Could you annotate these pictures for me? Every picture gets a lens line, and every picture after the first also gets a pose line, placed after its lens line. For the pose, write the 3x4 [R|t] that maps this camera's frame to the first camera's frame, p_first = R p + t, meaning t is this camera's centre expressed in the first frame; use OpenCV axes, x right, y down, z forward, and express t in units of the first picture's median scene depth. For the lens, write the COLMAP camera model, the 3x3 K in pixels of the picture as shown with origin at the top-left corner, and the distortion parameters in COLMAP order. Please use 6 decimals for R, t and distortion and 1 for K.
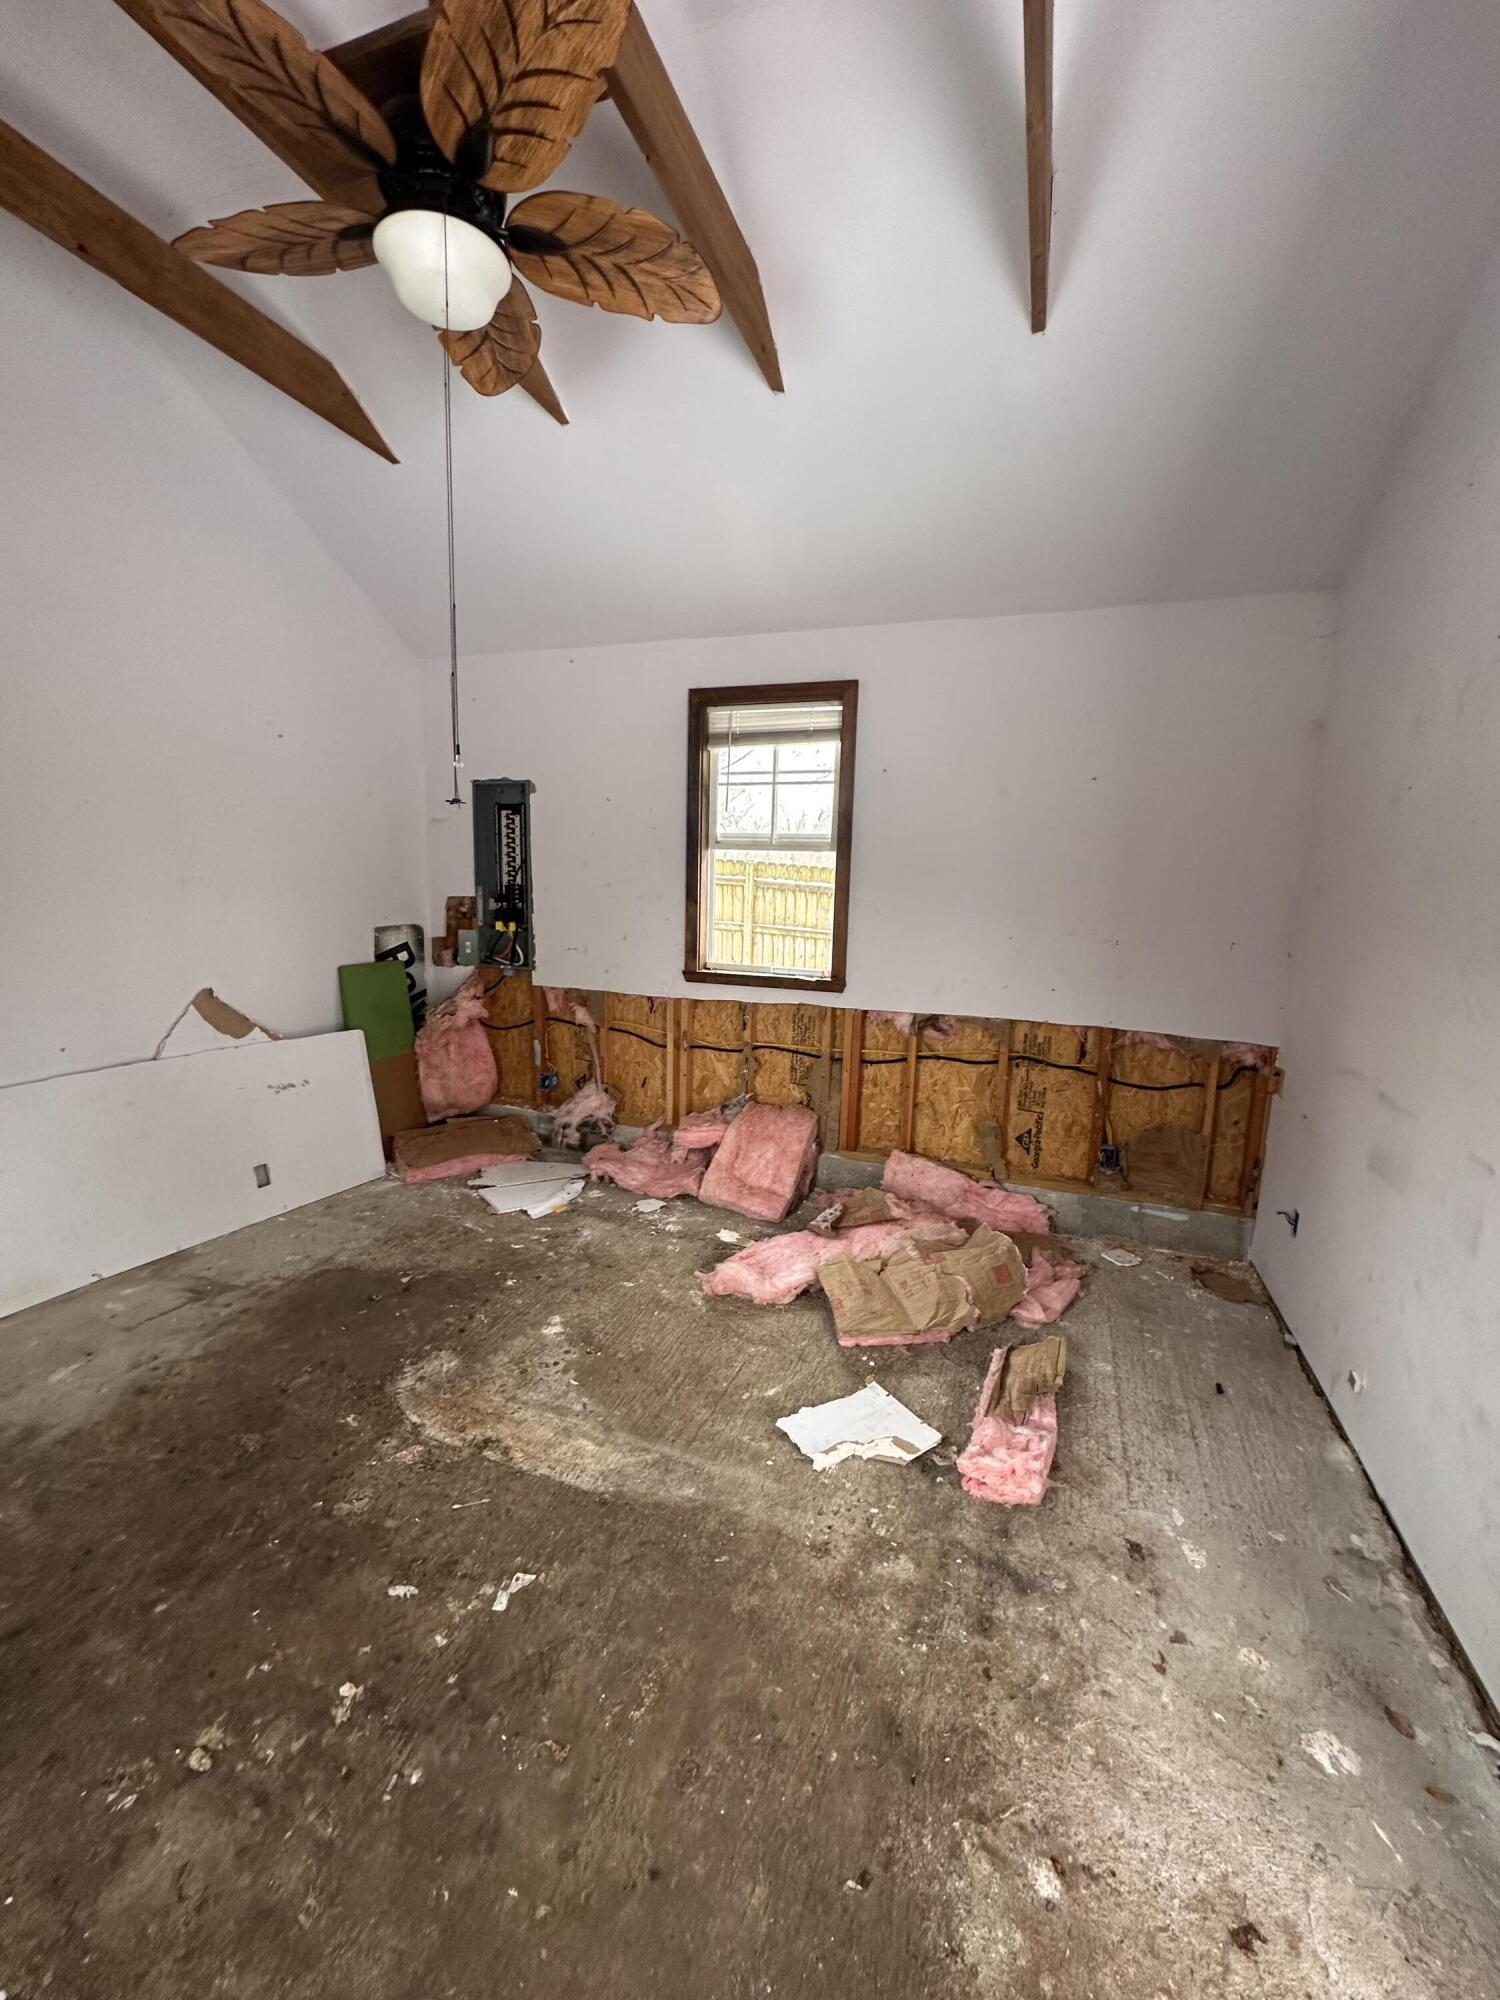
lens RADIAL K [[796.1, 0, 750.3], [0, 796.1, 998.5], [0, 0, 1]] dist [-0.004342, 0.000729]
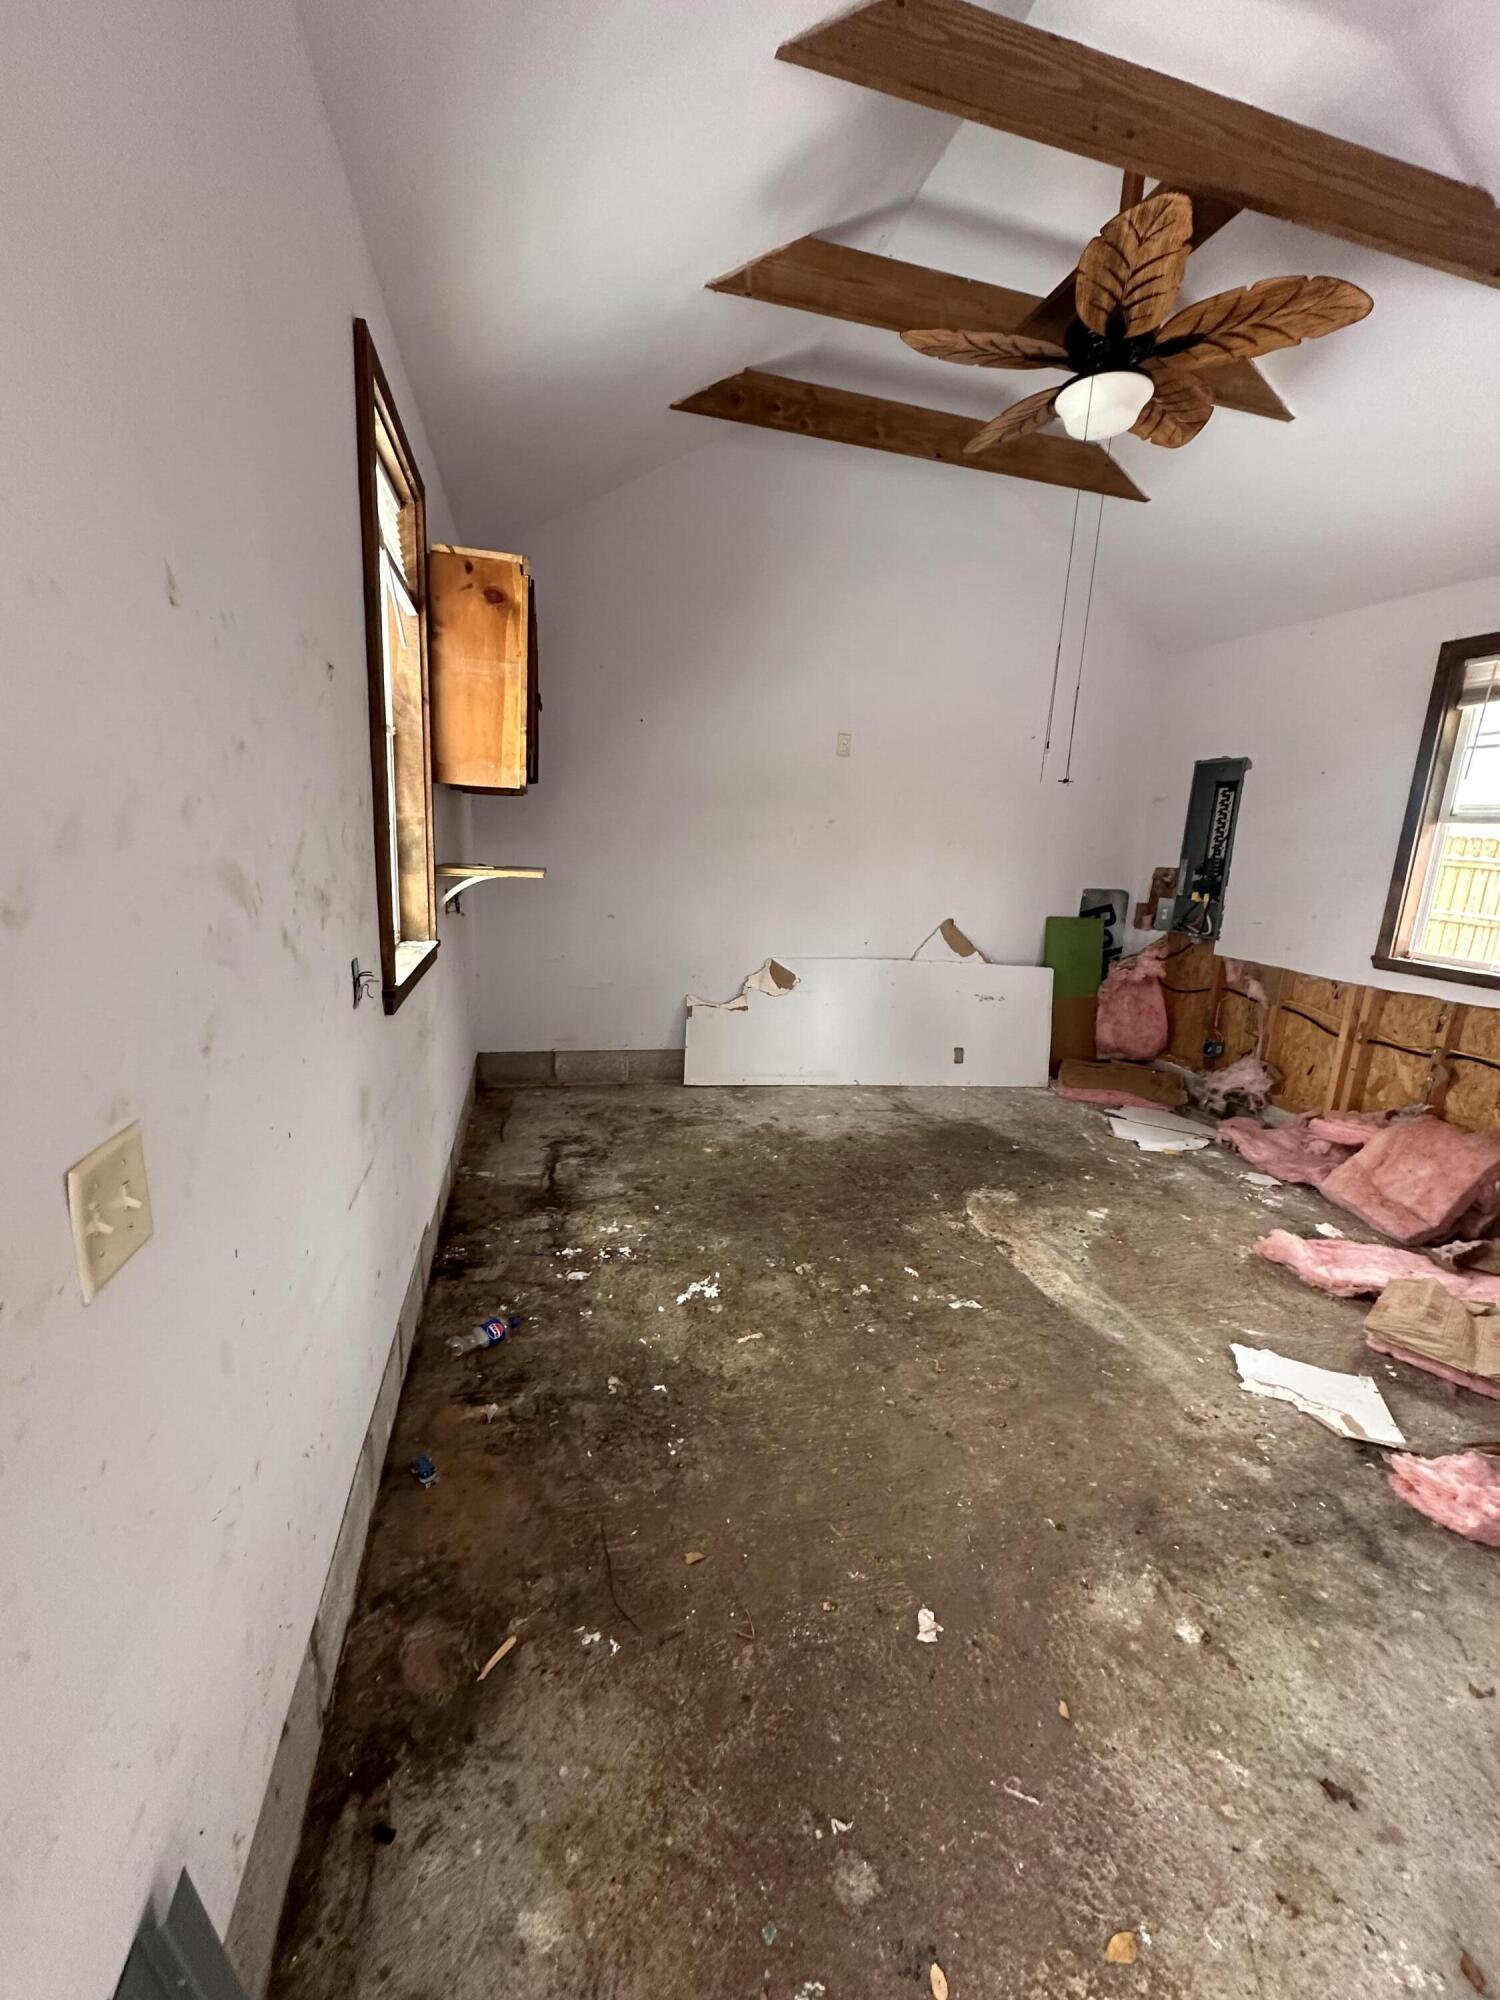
lens RADIAL K [[796.1, 0, 750.3], [0, 796.1, 998.5], [0, 0, 1]] dist [-0.004342, 0.000729]
pose [[0.567286, 0.173947, -0.804941, 0.272488], [-0.160290, 0.982067, 0.099258, 0.039853], [0.807771, 0.072716, 0.584995, -0.121475]]
